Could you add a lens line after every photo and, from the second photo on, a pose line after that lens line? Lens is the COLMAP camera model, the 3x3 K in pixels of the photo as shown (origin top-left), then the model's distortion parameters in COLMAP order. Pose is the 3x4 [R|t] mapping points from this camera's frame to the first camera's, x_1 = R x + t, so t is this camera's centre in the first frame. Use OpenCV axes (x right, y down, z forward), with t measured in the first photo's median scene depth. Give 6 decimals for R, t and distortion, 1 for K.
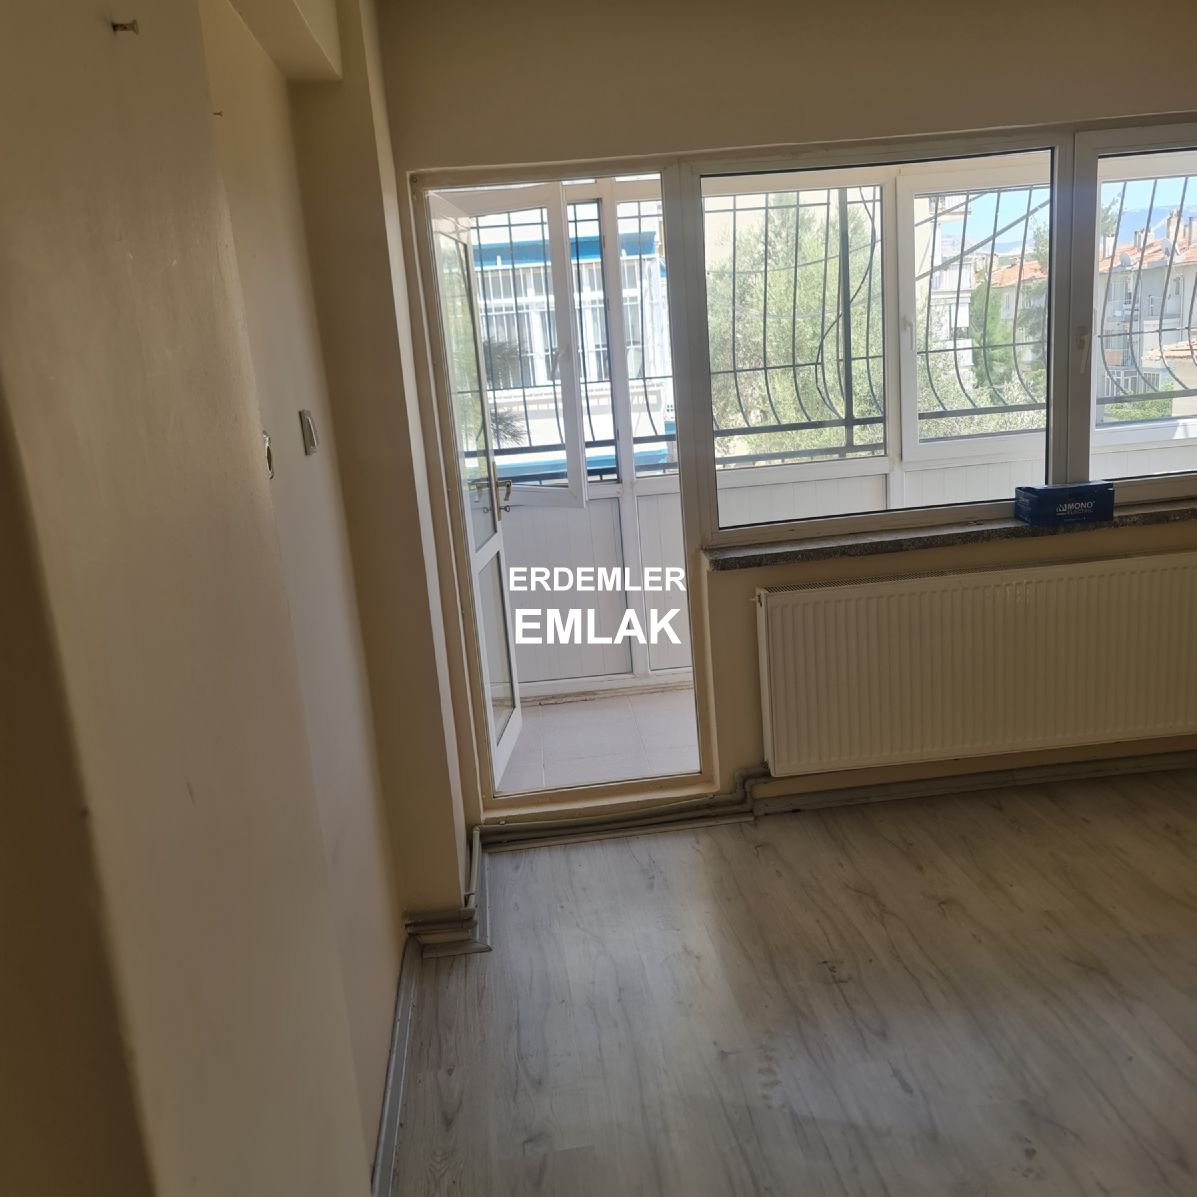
lens RADIAL K [[1174.4, 0, 610.0], [0, 1174.4, 629.4], [0, 0, 1]] dist [0.052056, 0.000000]
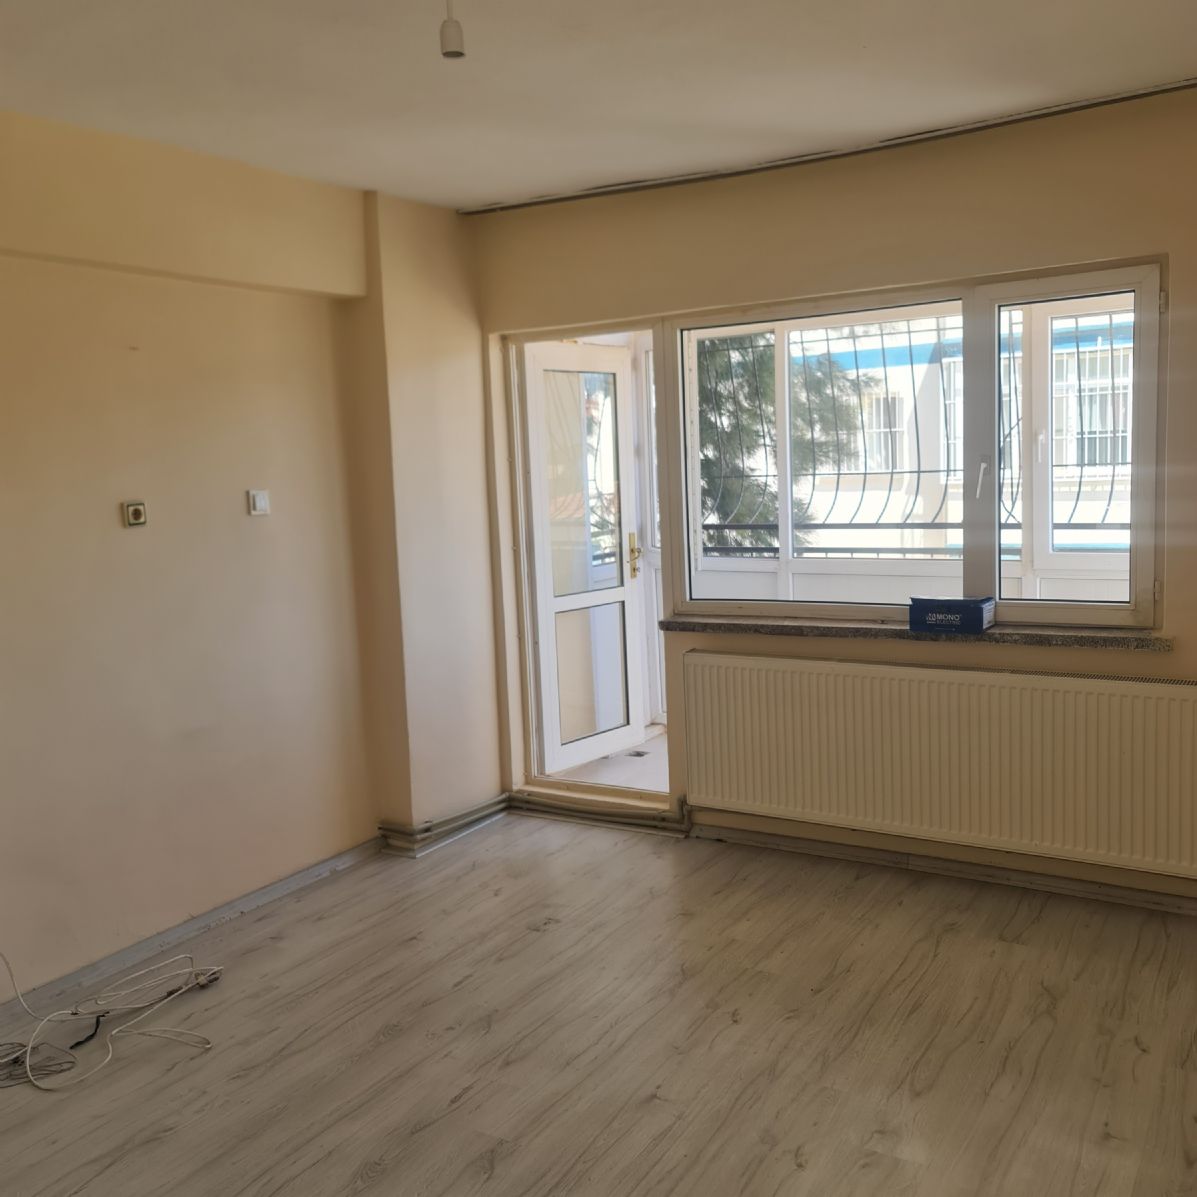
lens RADIAL K [[1174.4, 0, 607.4], [0, 1174.4, 602.0], [0, 0, 1]] dist [0.052056, 0.000000]
pose [[0.787112, 0.119835, -0.605057, 0.775103], [-0.163108, 0.986465, -0.016811, -0.046913], [0.594853, 0.111922, 0.796004, -0.049394]]
